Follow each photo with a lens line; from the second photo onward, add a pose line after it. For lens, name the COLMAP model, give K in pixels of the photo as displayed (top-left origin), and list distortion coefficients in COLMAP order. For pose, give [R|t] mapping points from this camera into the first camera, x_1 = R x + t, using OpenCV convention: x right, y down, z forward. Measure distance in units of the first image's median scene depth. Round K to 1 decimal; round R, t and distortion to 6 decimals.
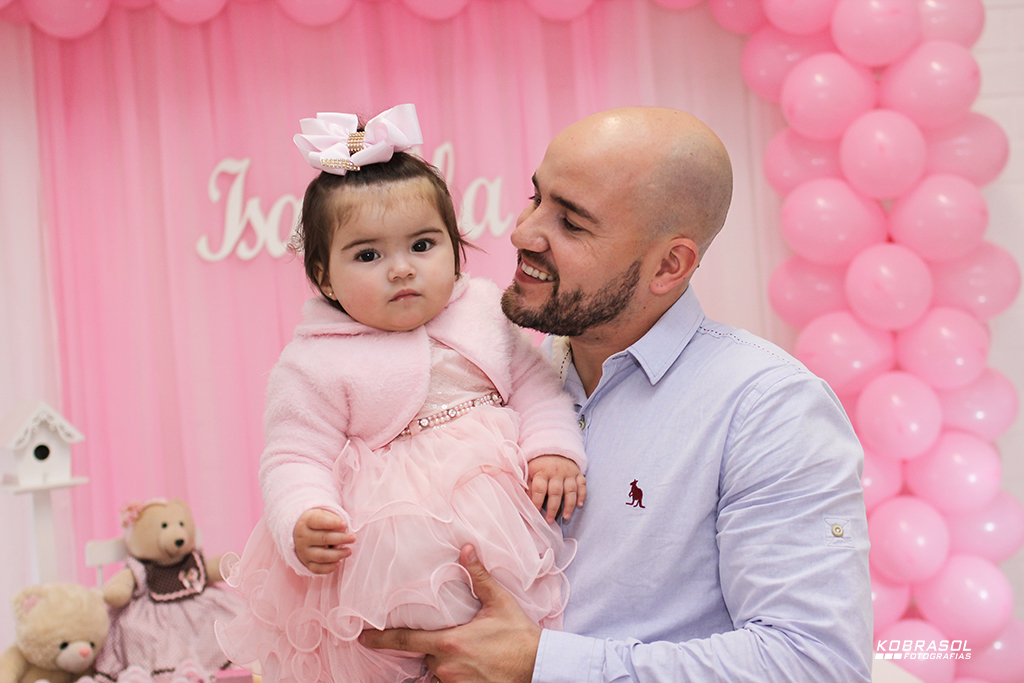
lens RADIAL K [[1638.5, 0, 512.0], [0, 1638.5, 341.5], [0, 0, 1]] dist [-0.126669, 0.006117]
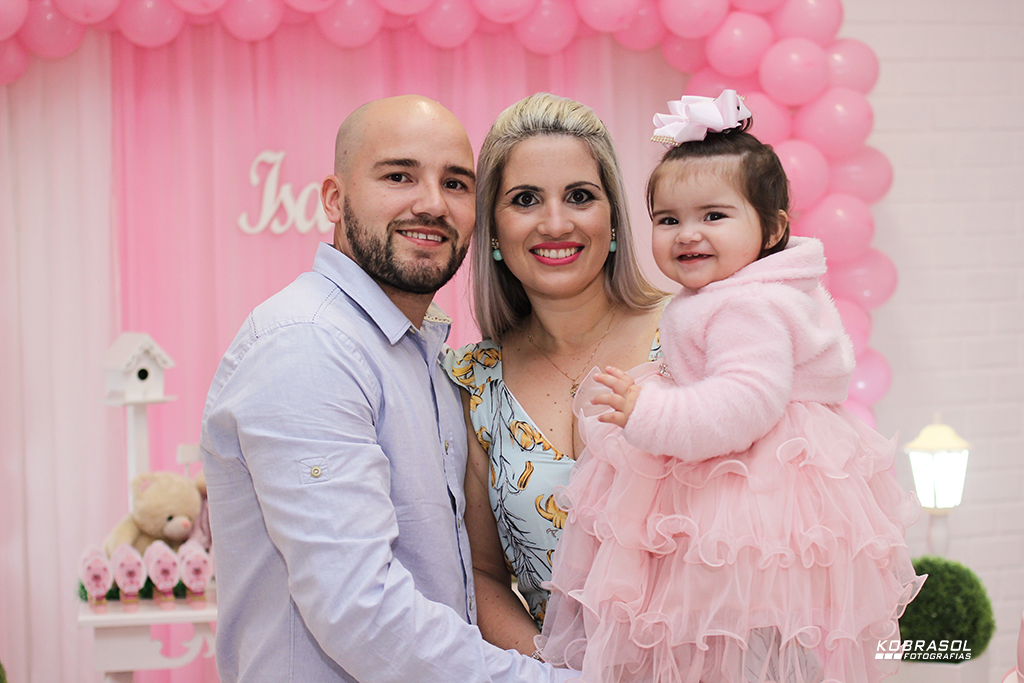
lens RADIAL K [[1638.5, 0, 512.0], [0, 1638.5, 341.5], [0, 0, 1]] dist [-0.126669, 0.006117]
pose [[0.996487, 0.044869, 0.070713, -0.091817], [-0.045023, 0.998986, 0.000586, 0.028654], [-0.070615, -0.003768, 0.997497, -0.307707]]
